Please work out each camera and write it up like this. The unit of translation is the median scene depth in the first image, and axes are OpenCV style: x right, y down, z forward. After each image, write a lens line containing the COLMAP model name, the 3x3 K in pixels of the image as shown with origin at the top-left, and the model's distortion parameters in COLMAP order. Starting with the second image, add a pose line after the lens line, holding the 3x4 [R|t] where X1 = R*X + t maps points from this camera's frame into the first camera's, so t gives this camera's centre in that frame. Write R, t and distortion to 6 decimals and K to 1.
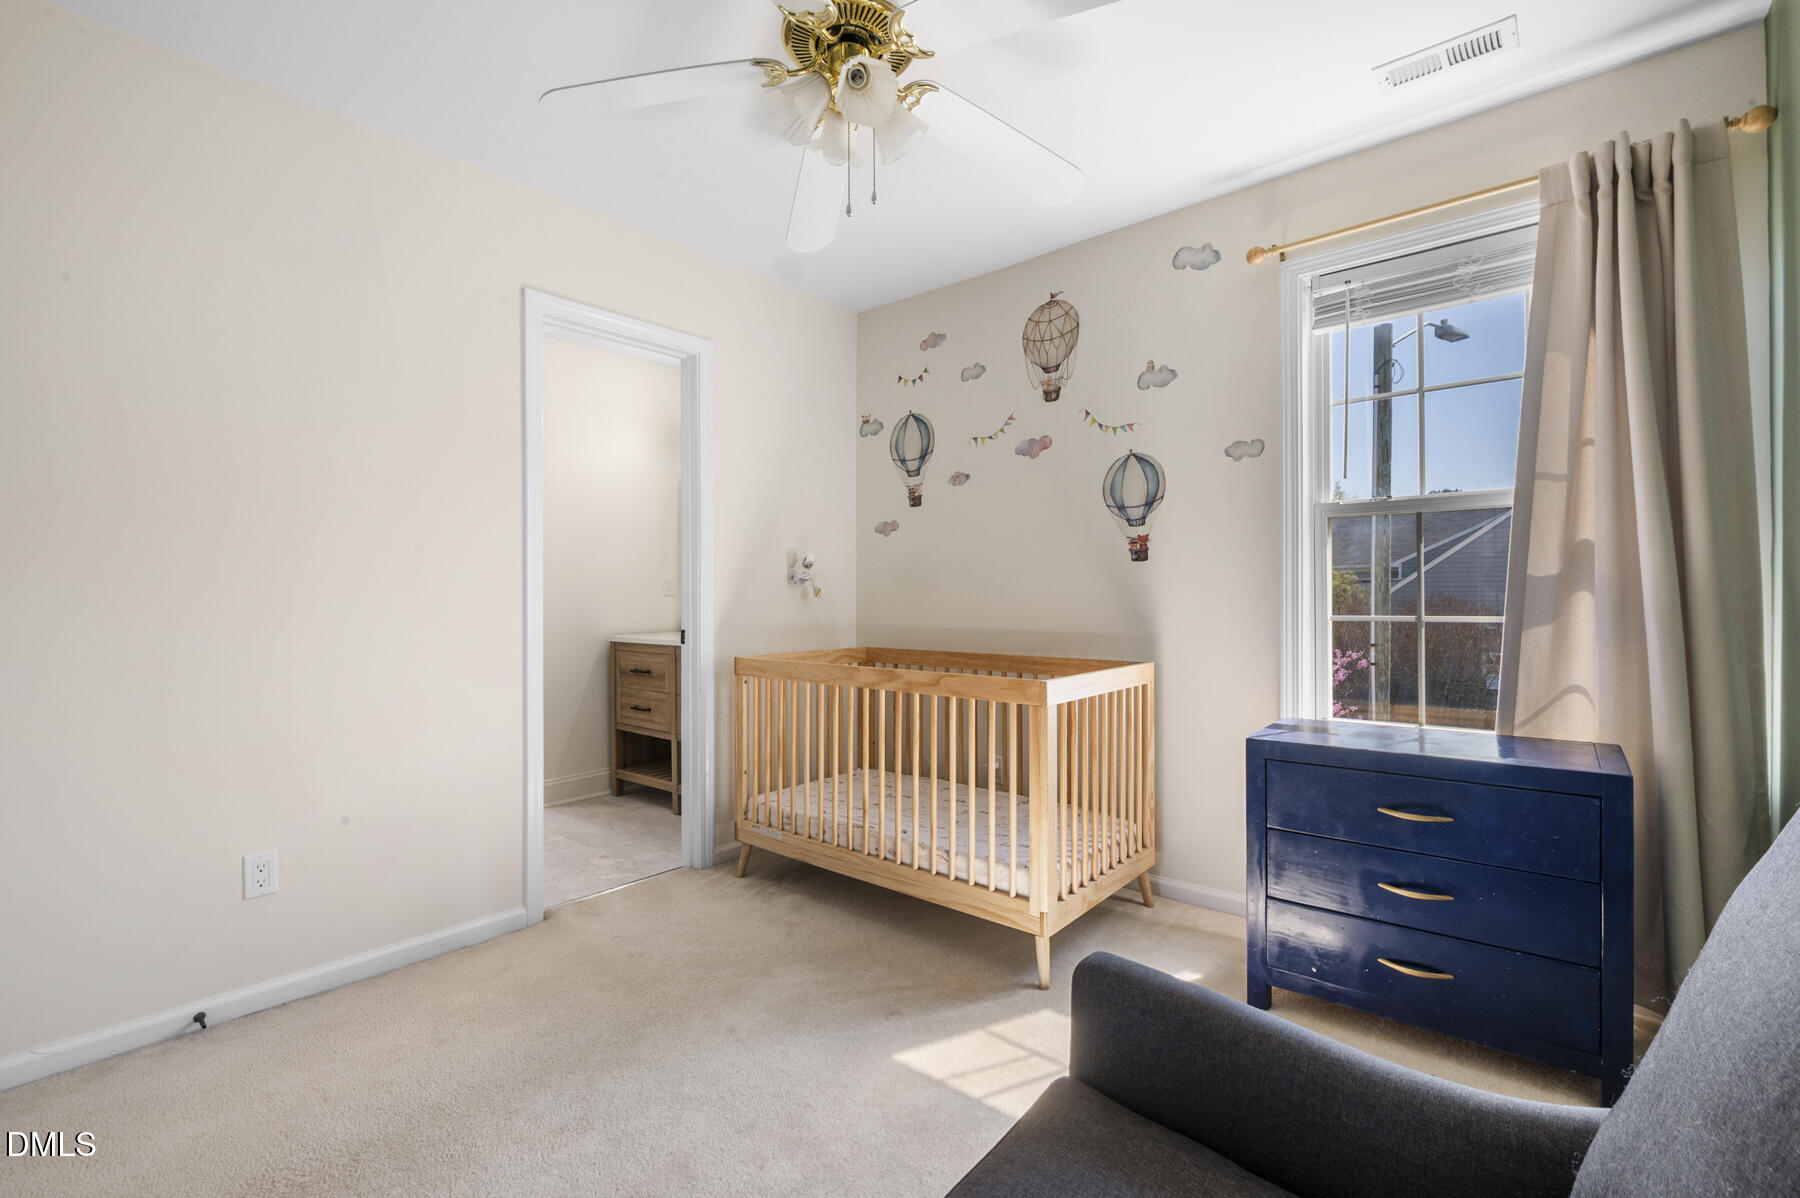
lens RADIAL K [[739.5, 0, 905.7], [0, 739.5, 594.1], [0, 0, 1]] dist [-0.018651, -0.000508]
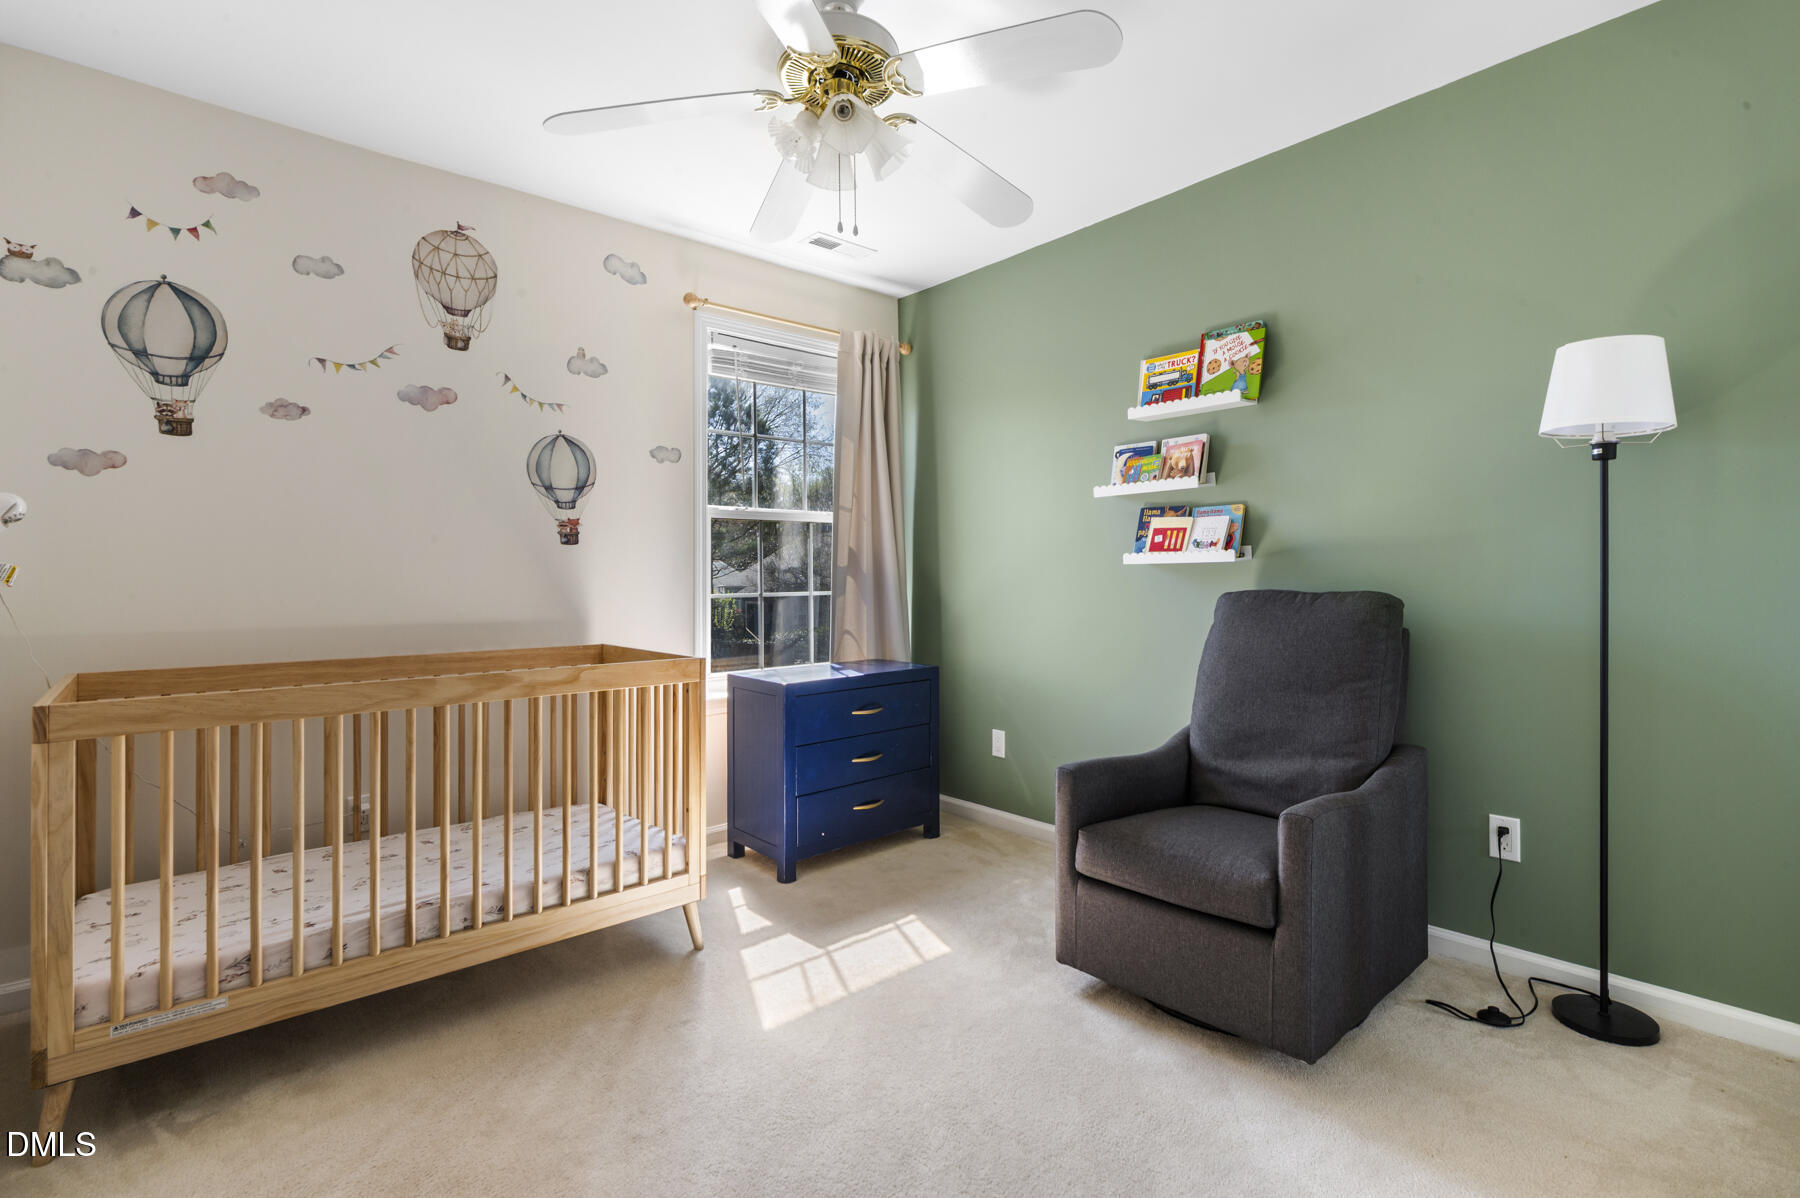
lens RADIAL K [[773.1, 0, 900.0], [0, 773.1, 572.2], [0, 0, 1]] dist [-0.014261, 0.000160]
pose [[0.196537, 0.010548, 0.980440, -0.607477], [0.003228, 0.999930, -0.011405, 0.005738], [-0.980491, 0.005407, 0.196489, 0.355855]]
